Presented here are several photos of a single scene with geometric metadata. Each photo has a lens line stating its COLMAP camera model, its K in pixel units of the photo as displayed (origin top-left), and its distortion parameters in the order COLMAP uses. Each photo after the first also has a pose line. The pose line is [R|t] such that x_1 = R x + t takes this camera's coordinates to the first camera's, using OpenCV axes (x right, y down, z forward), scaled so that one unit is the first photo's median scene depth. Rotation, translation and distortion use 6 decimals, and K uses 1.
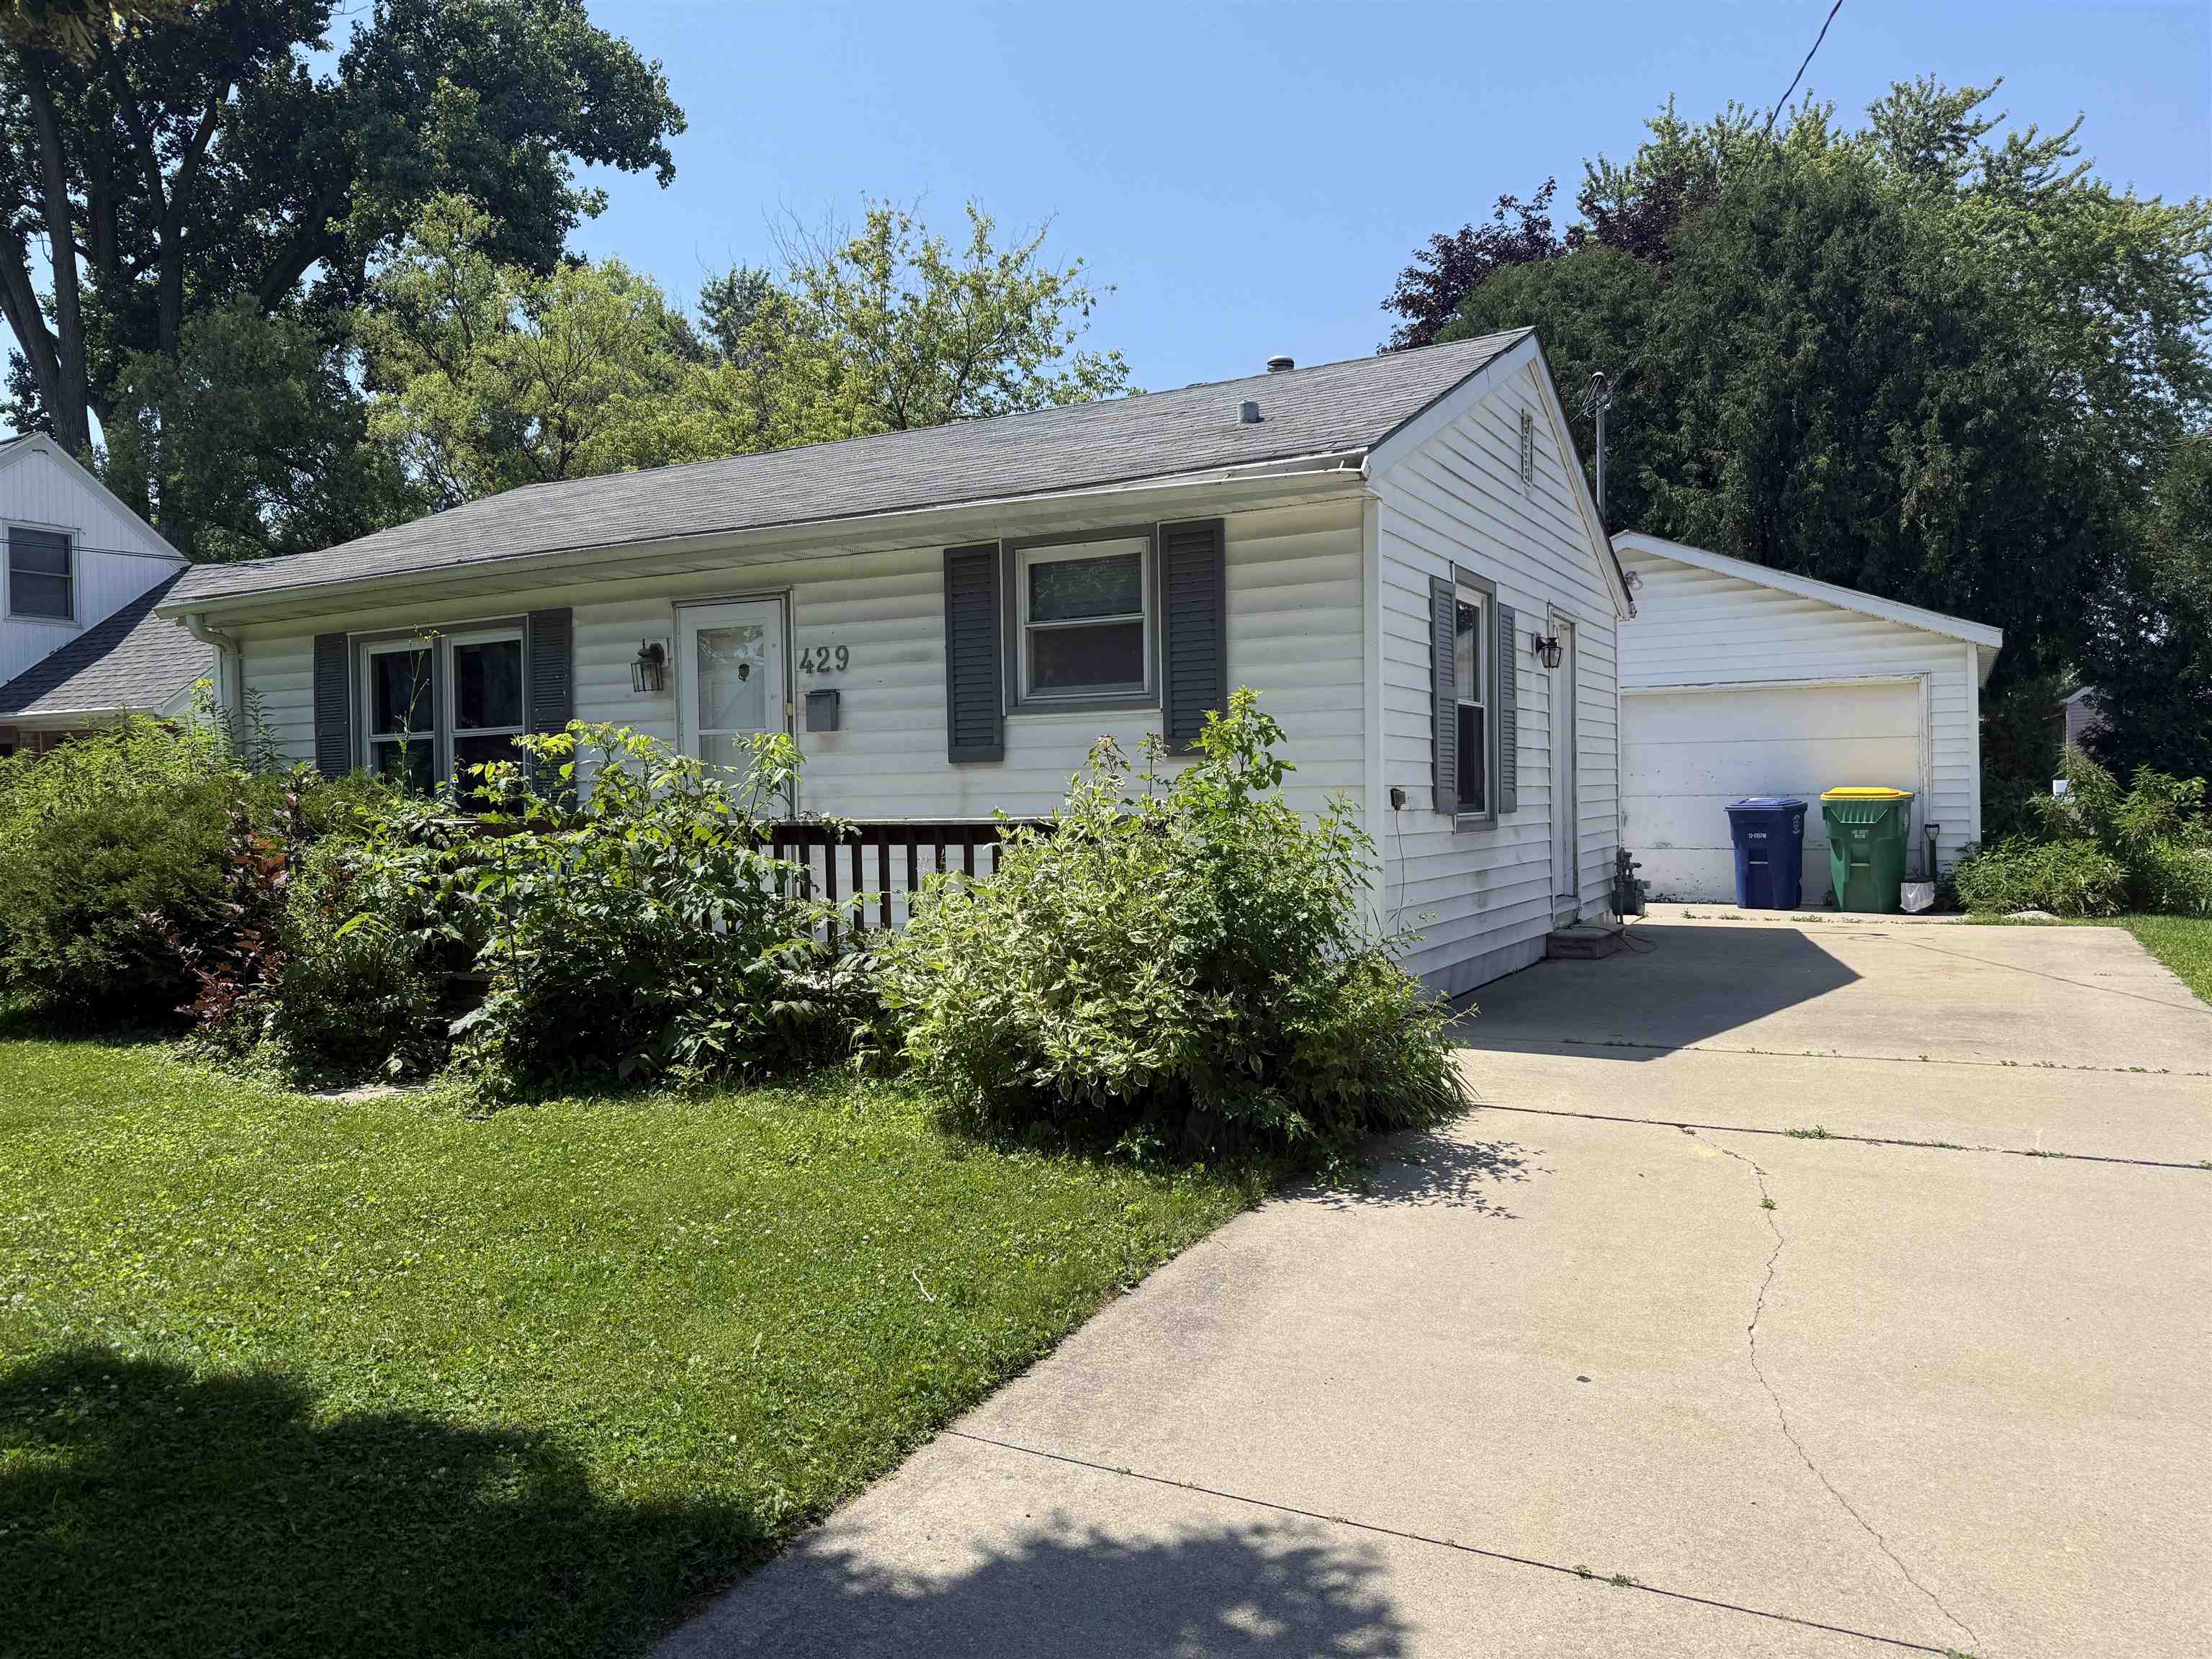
lens RADIAL K [[1565.7, 0, 1118.8], [0, 1565.7, 827.0], [0, 0, 1]] dist [0.037231, -0.026768]
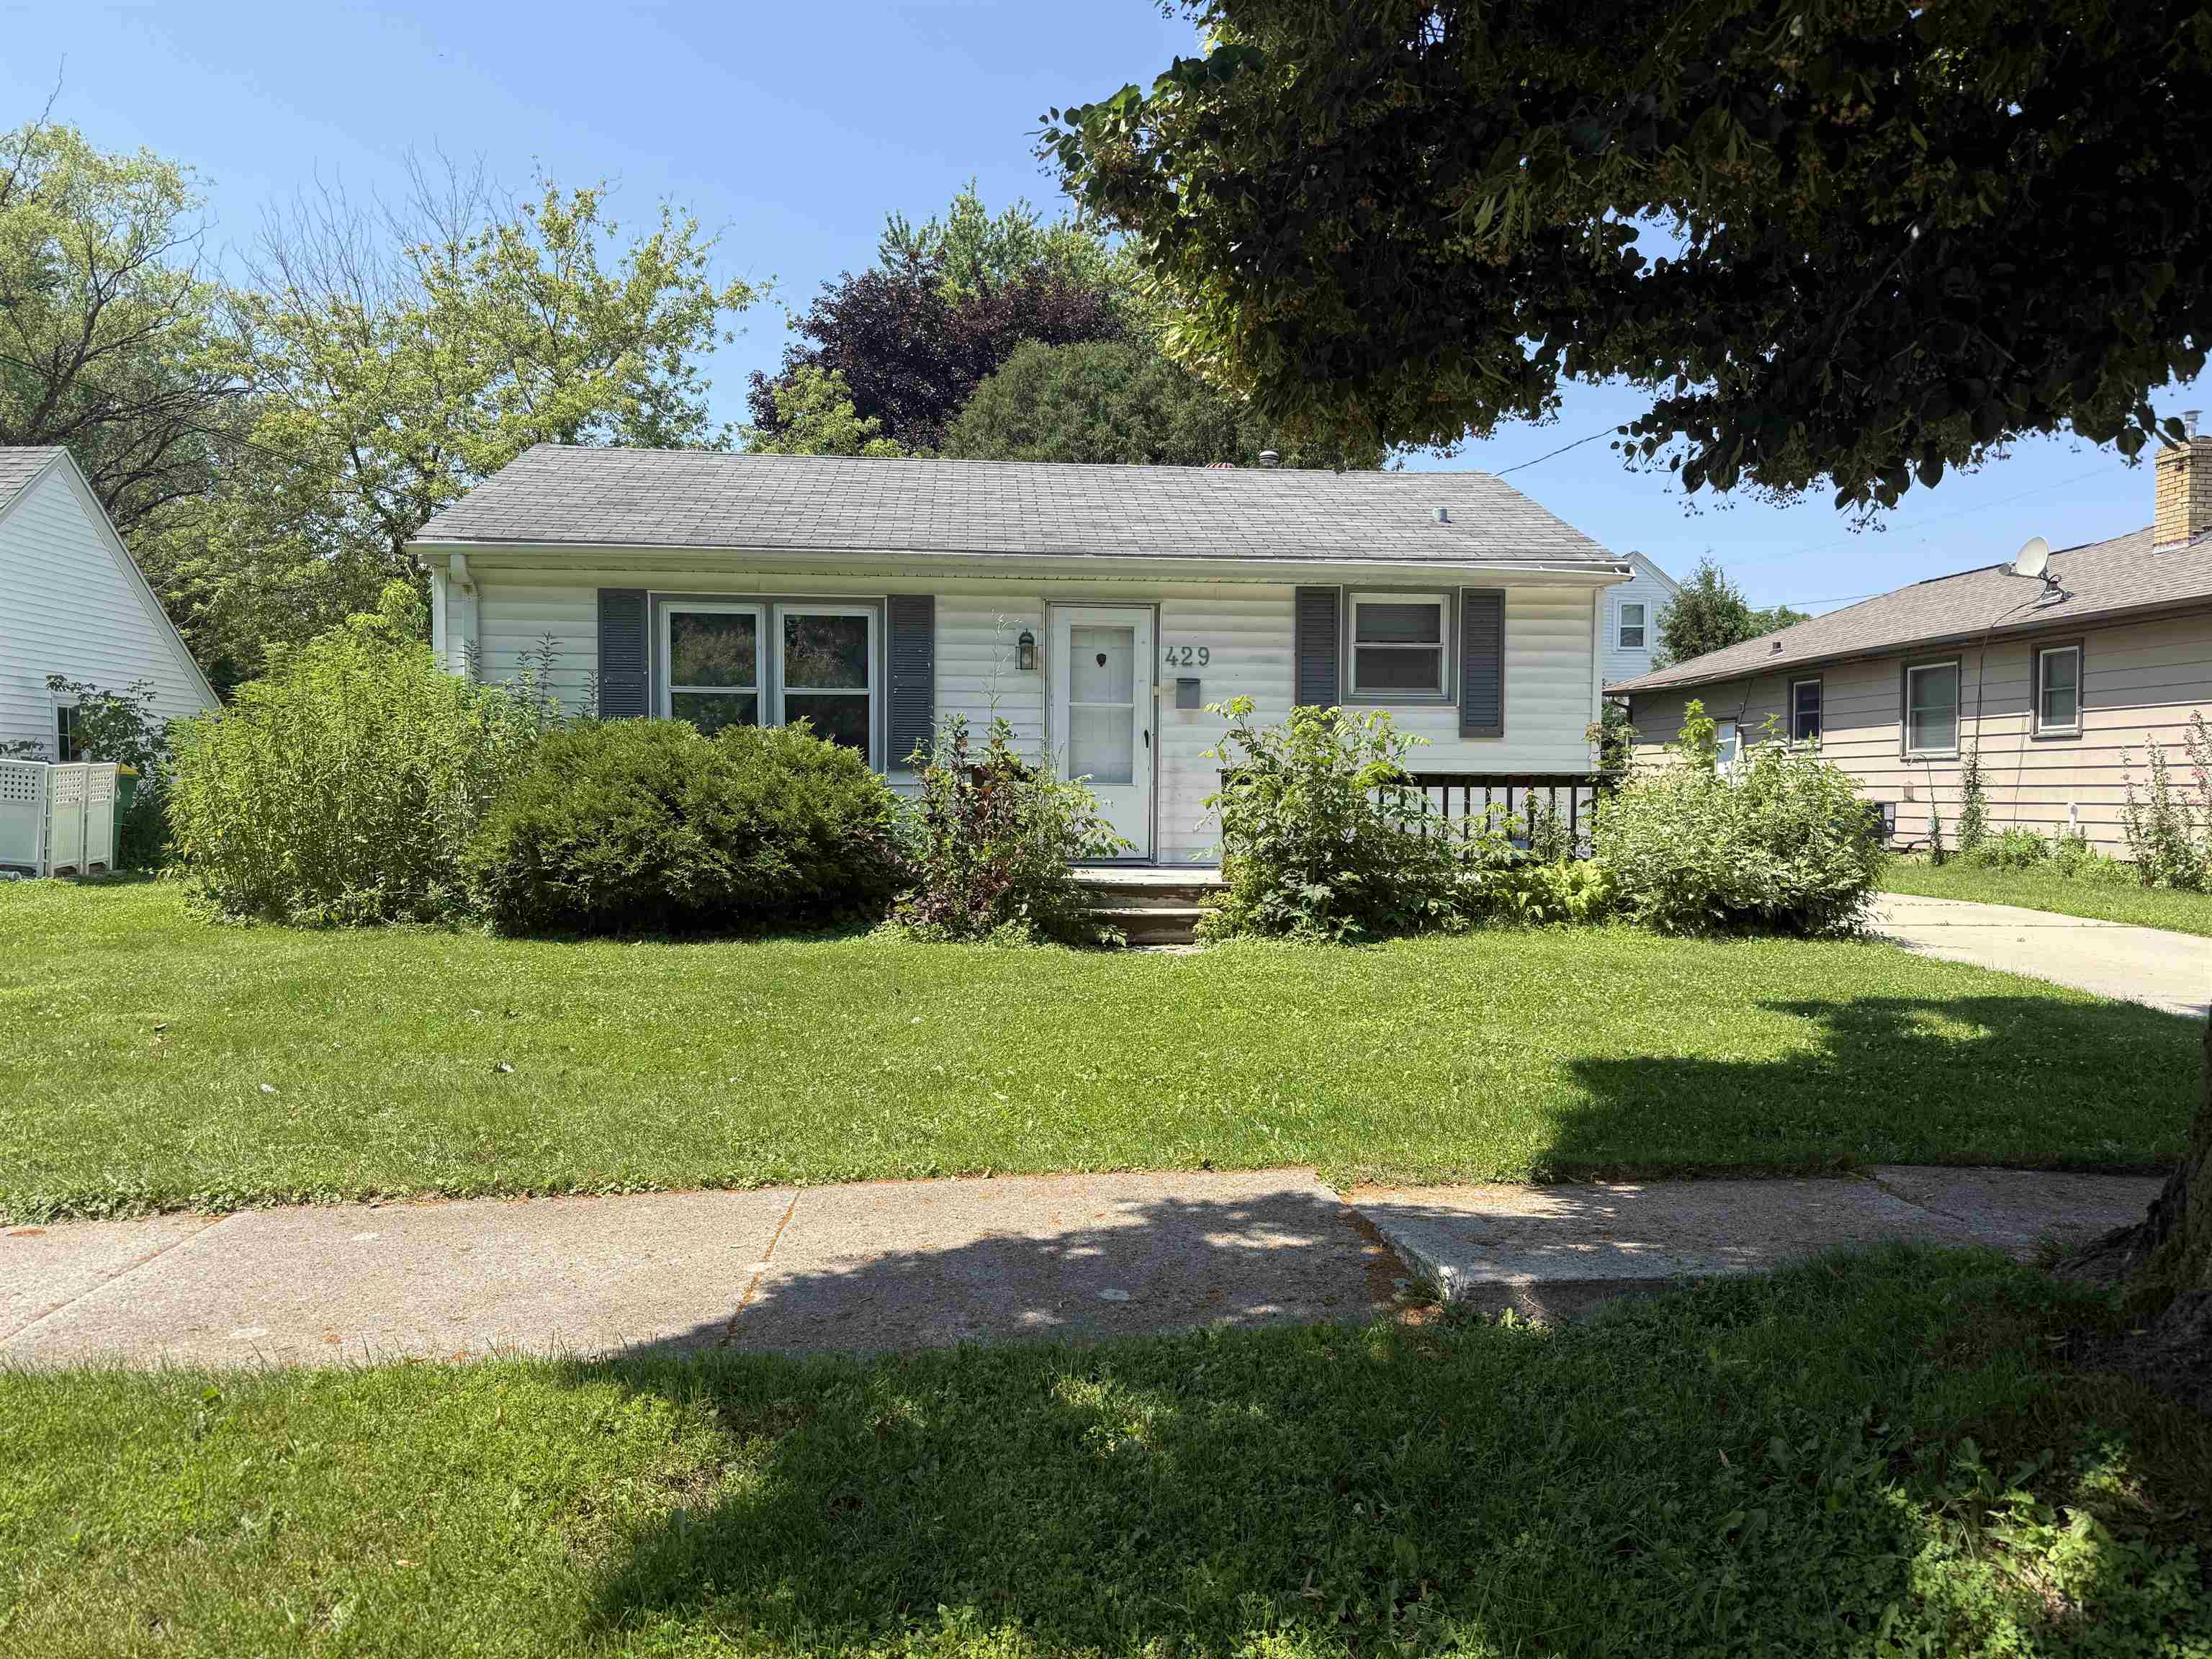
lens RADIAL K [[1565.7, 0, 1104.0], [0, 1565.7, 830.6], [0, 0, 1]] dist [0.037231, -0.026768]
pose [[0.844757, 0.009643, 0.535063, -1.136949], [-0.012203, 0.999925, 0.001245, 0.051759], [-0.535011, -0.007581, 0.844811, -0.135209]]
